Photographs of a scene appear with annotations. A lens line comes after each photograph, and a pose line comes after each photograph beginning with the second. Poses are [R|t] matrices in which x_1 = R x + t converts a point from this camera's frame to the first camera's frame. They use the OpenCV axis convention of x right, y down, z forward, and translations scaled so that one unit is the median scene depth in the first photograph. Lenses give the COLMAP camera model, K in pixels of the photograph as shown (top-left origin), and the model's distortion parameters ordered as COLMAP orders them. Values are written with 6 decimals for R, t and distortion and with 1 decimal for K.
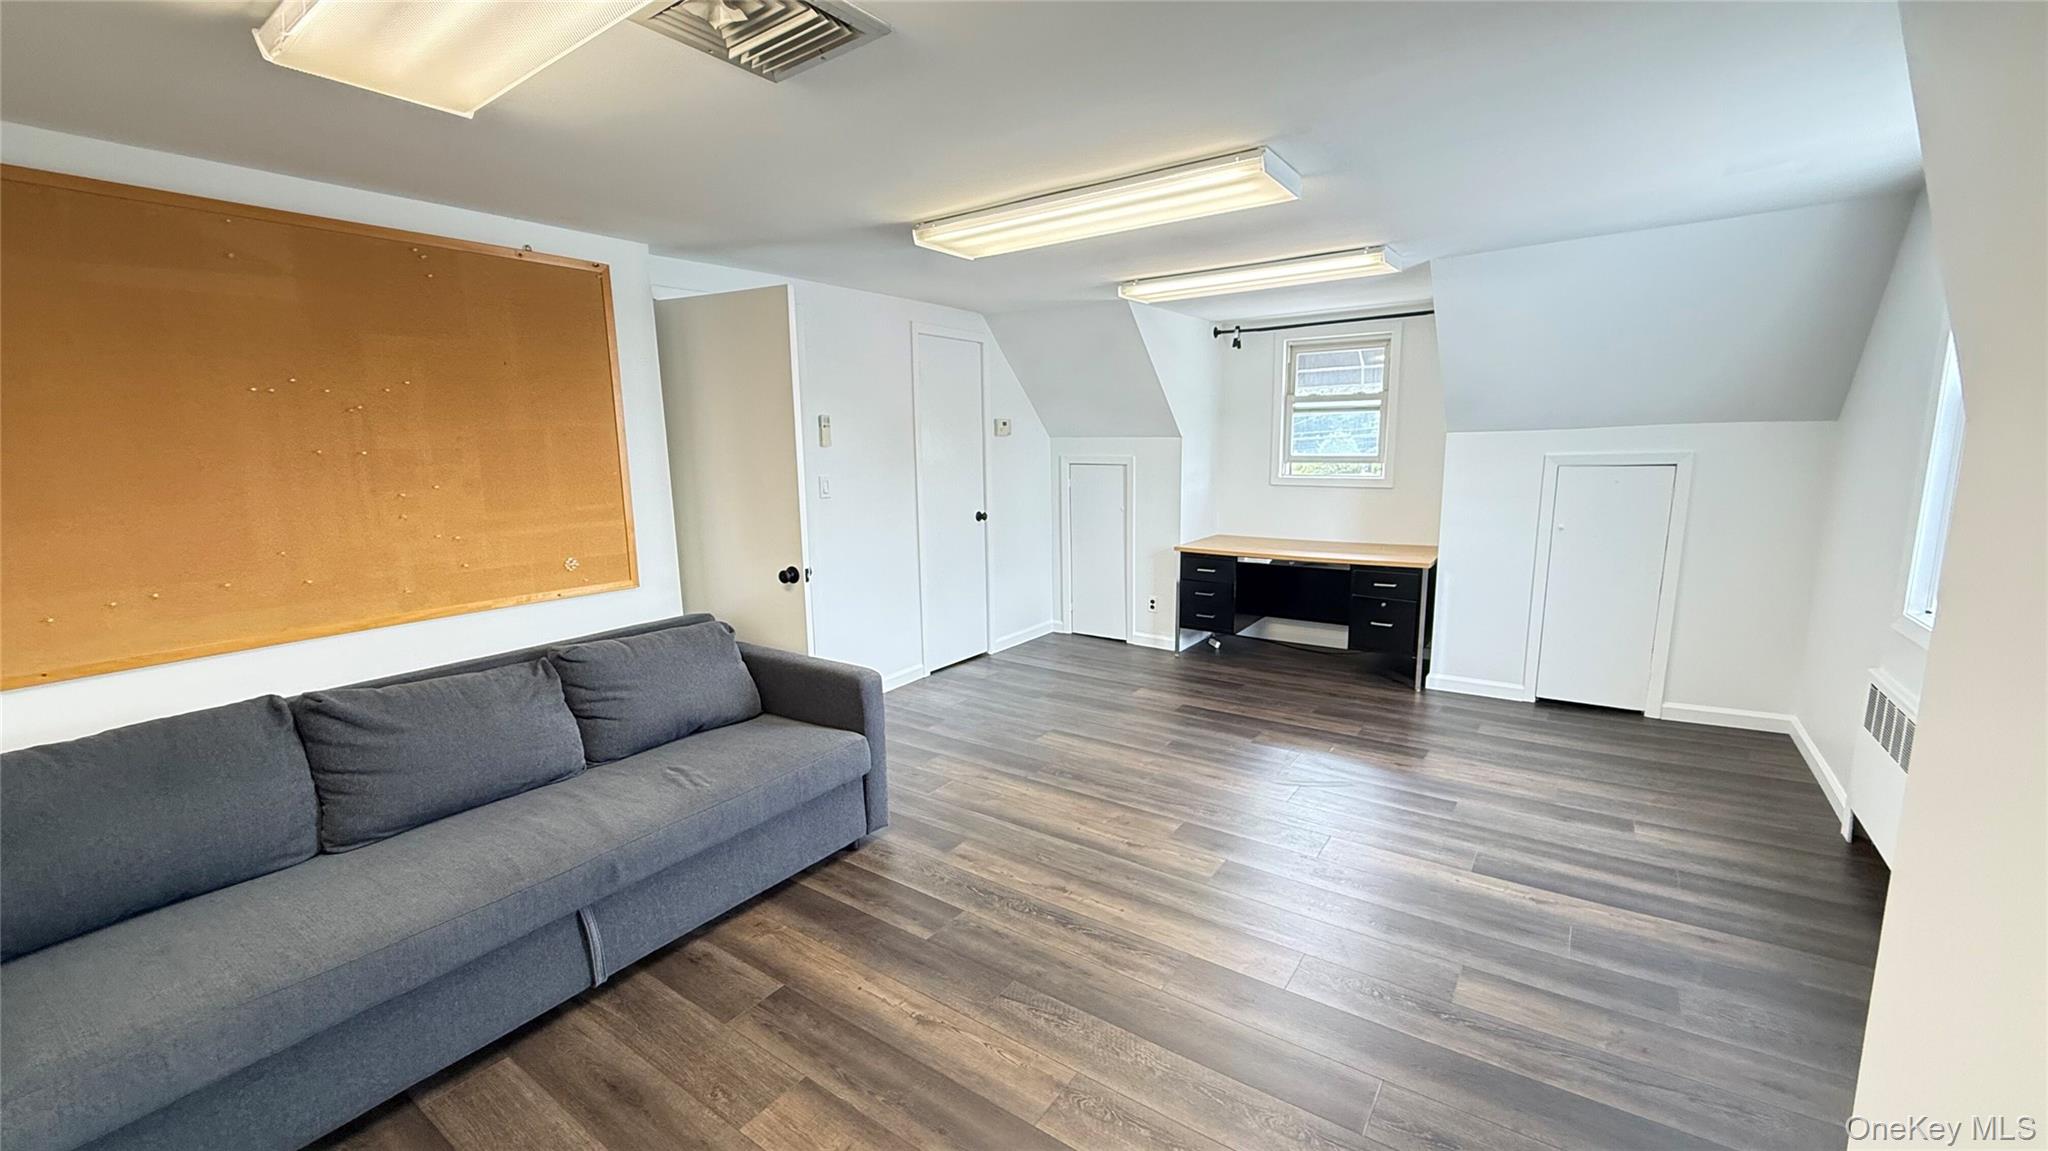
lens RADIAL K [[813.2, 0, 1019.6], [0, 813.2, 574.4], [0, 0, 1]] dist [-0.000040, -0.000020]
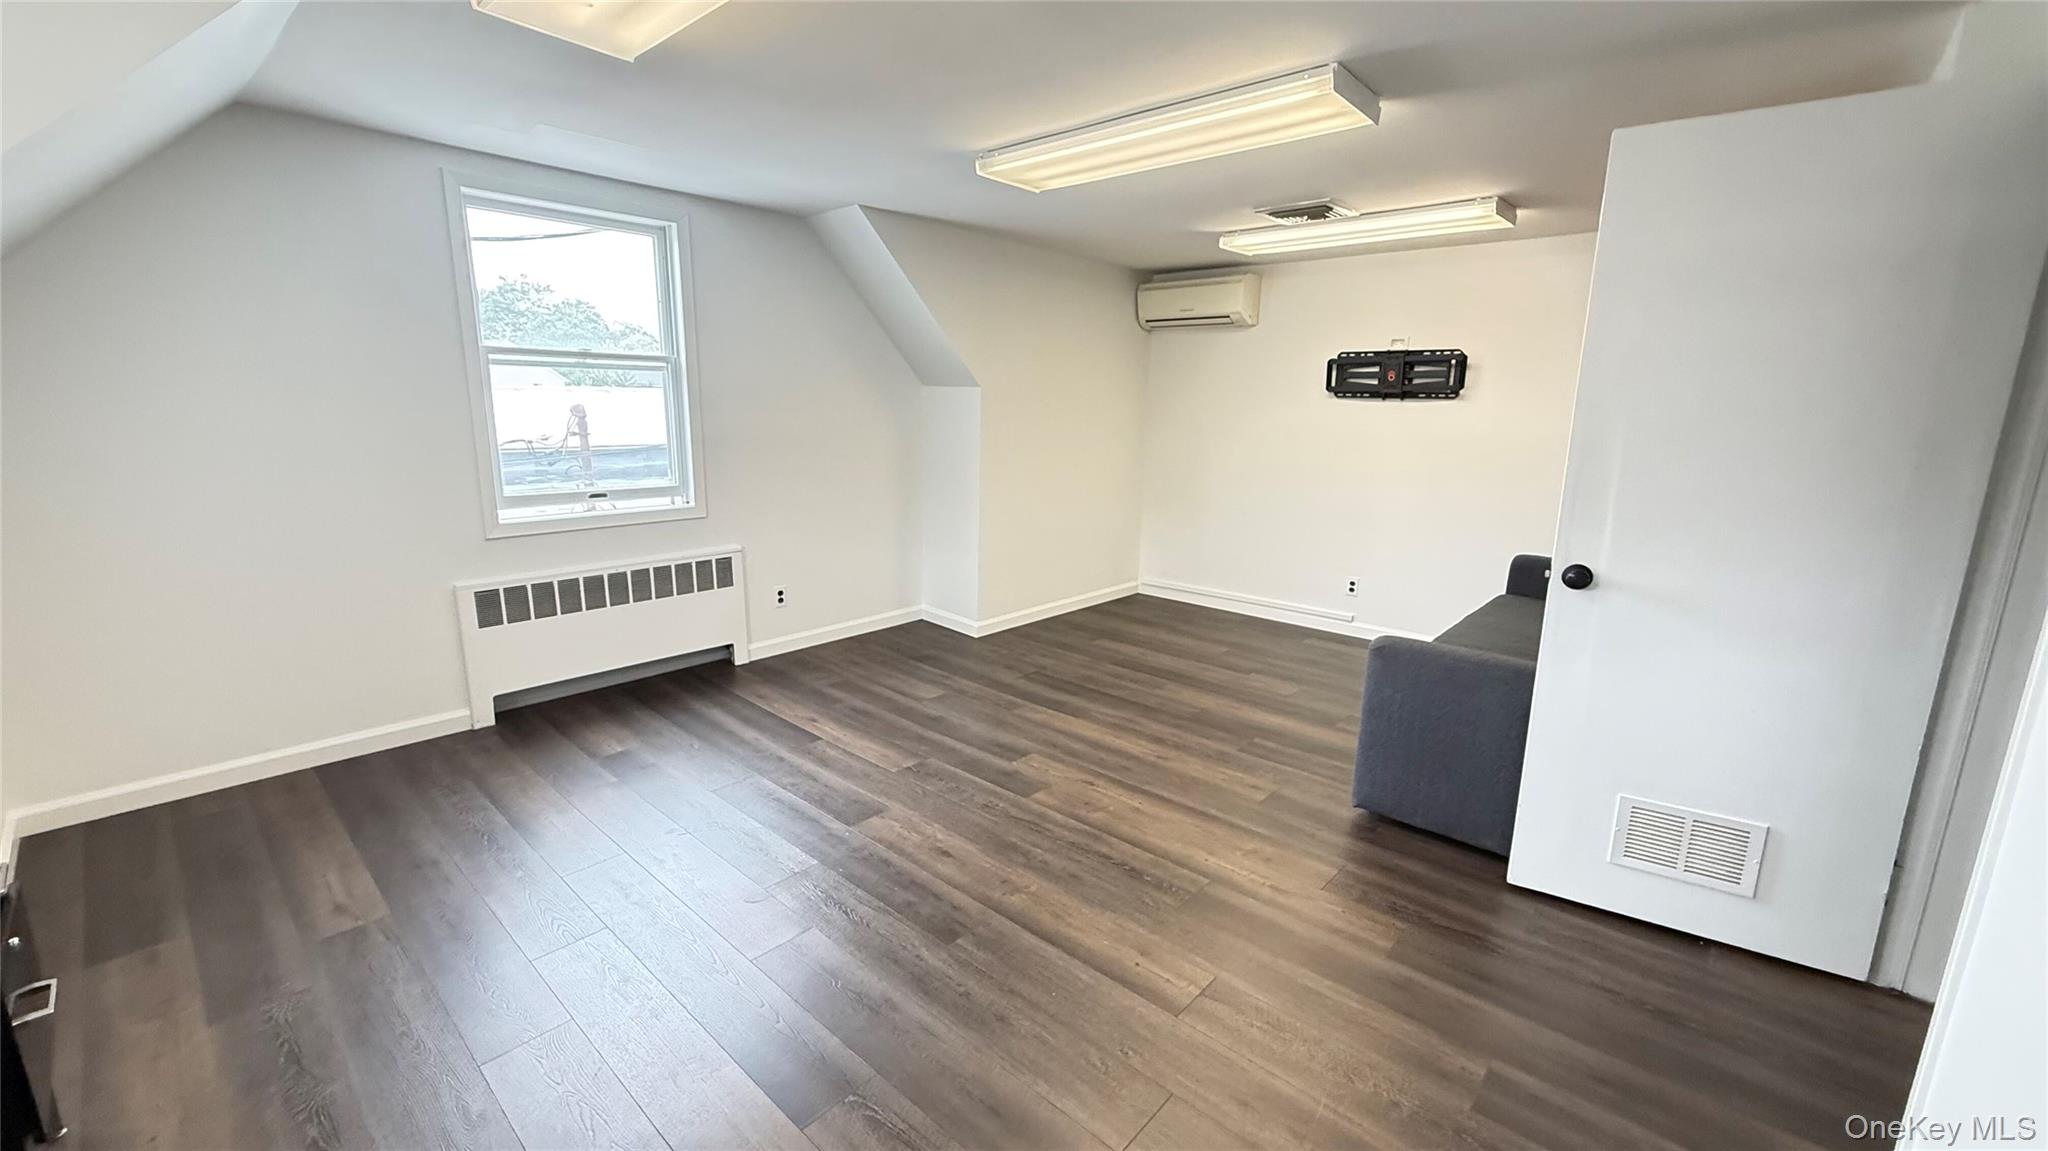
lens RADIAL K [[813.2, 0, 1019.6], [0, 813.2, 574.4], [0, 0, 1]] dist [-0.000040, -0.000020]
pose [[-0.993112, -0.022590, 0.114968, 0.123374], [0.020540, 0.932474, 0.360653, -0.301970], [-0.115352, 0.360530, -0.925587, 2.001448]]
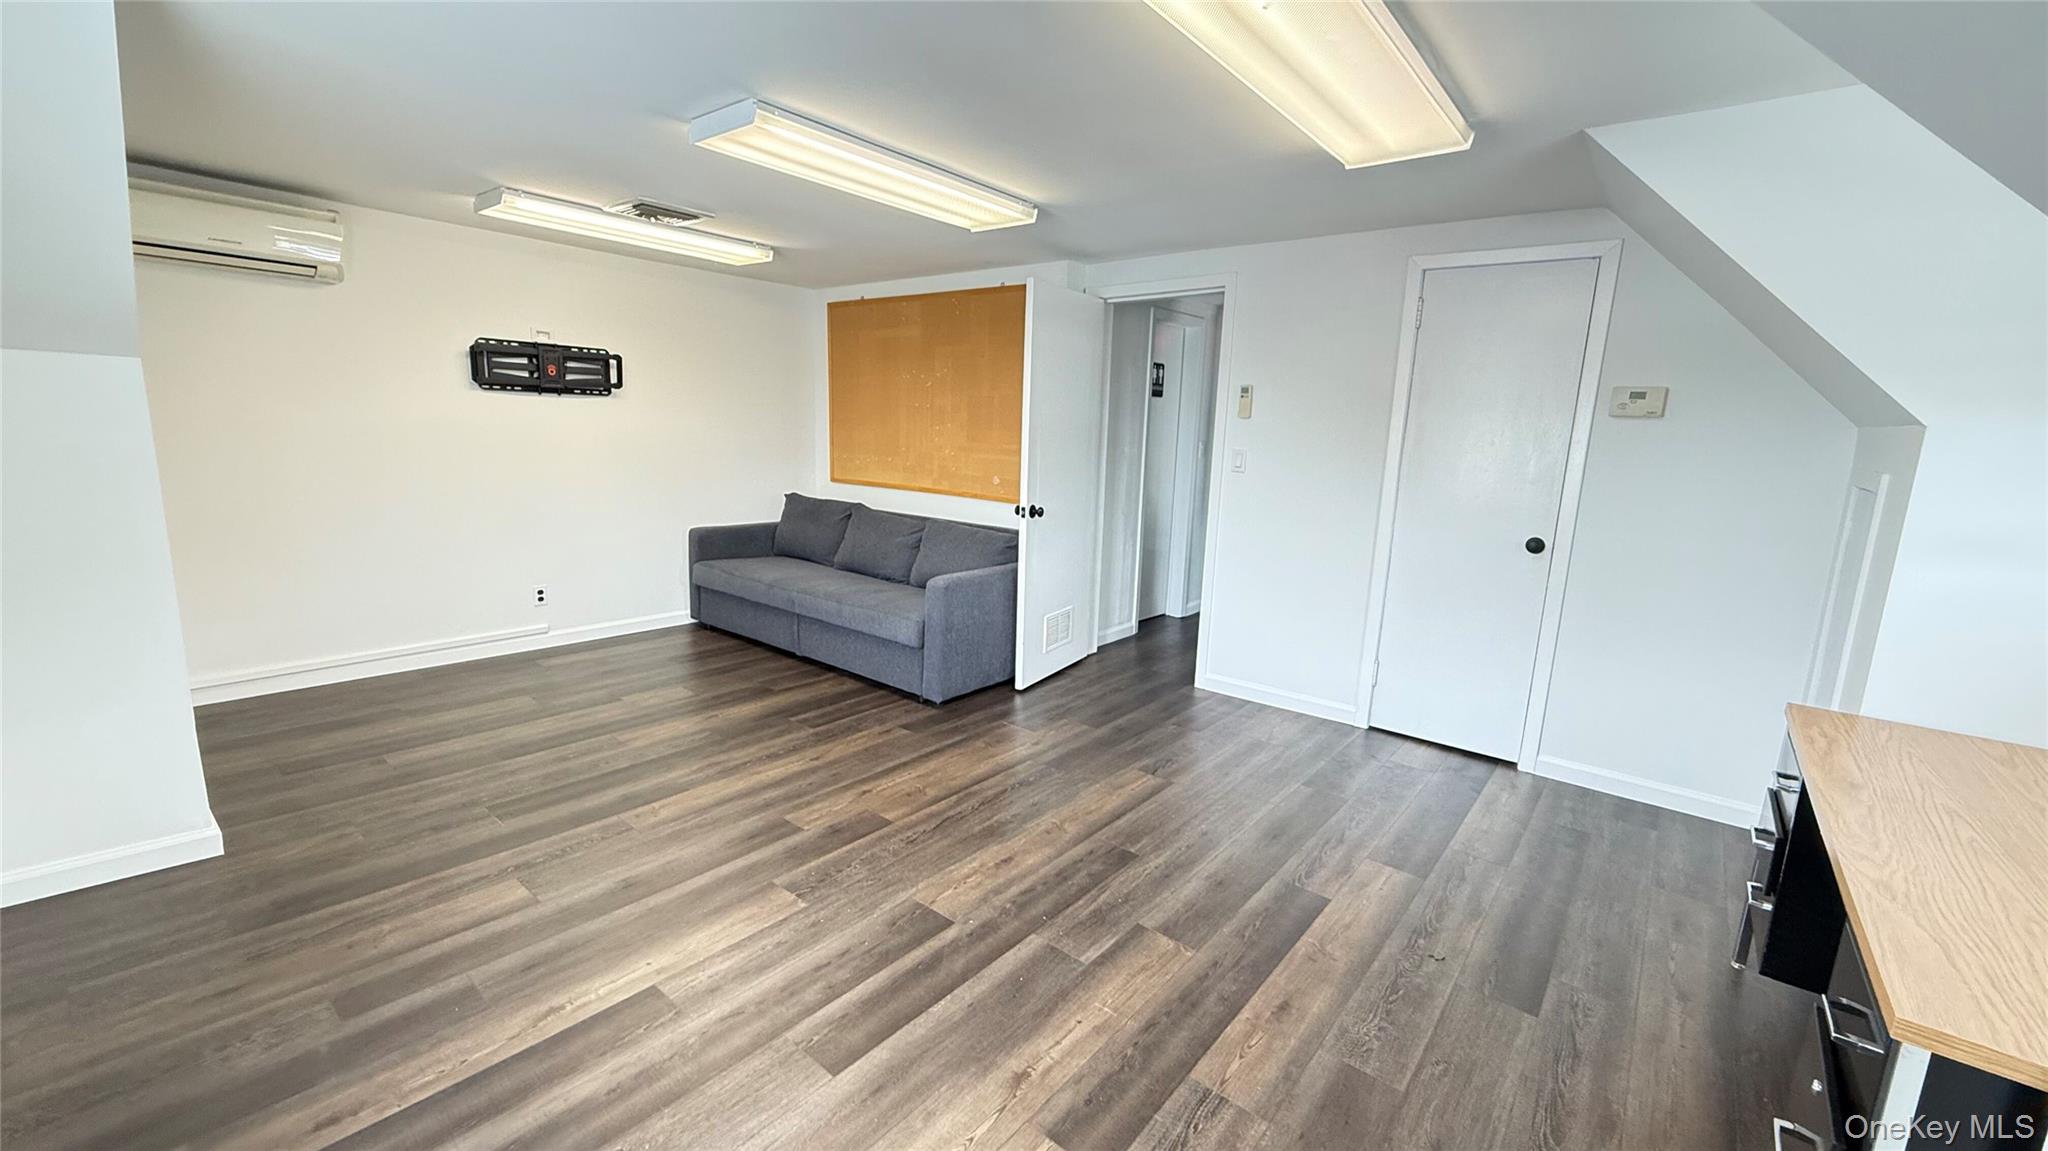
lens RADIAL K [[813.2, 0, 1019.6], [0, 813.2, 574.4], [0, 0, 1]] dist [-0.000040, -0.000020]
pose [[-0.074843, 0.197584, -0.977425, 1.155539], [-0.200873, 0.957094, 0.208855, -0.197790], [0.976754, 0.211970, -0.031942, 1.253731]]
